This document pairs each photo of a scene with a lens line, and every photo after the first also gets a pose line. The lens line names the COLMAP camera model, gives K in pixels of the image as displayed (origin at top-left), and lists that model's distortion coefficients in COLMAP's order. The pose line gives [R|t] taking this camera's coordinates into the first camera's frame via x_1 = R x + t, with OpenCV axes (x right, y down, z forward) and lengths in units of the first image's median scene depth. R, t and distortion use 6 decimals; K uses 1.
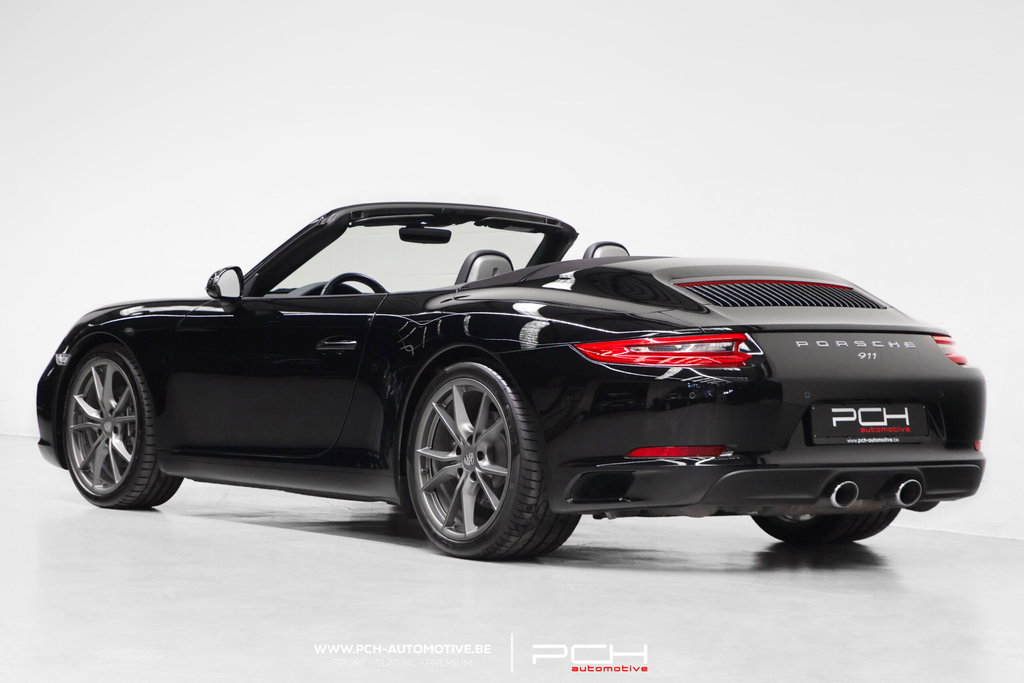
lens RADIAL K [[2952.1, 0, 512.0], [0, 2952.1, 341.5], [0, 0, 1]] dist [0.026928, 0.157078]
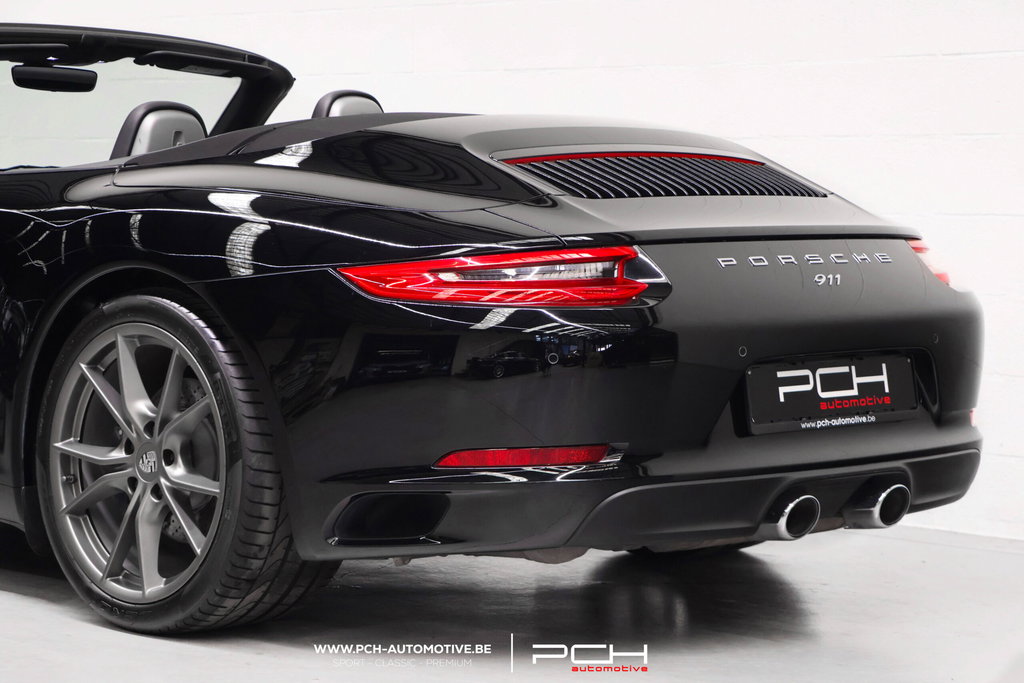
lens RADIAL K [[2638.2, 0, 512.3], [0, 2638.2, 387.8], [0, 0, 1]] dist [0.484627, -0.682142]
pose [[0.989586, -0.018339, 0.142772, -0.018176], [0.008126, 0.997387, 0.071792, -0.011919], [-0.143715, -0.069884, 0.987149, 0.471709]]
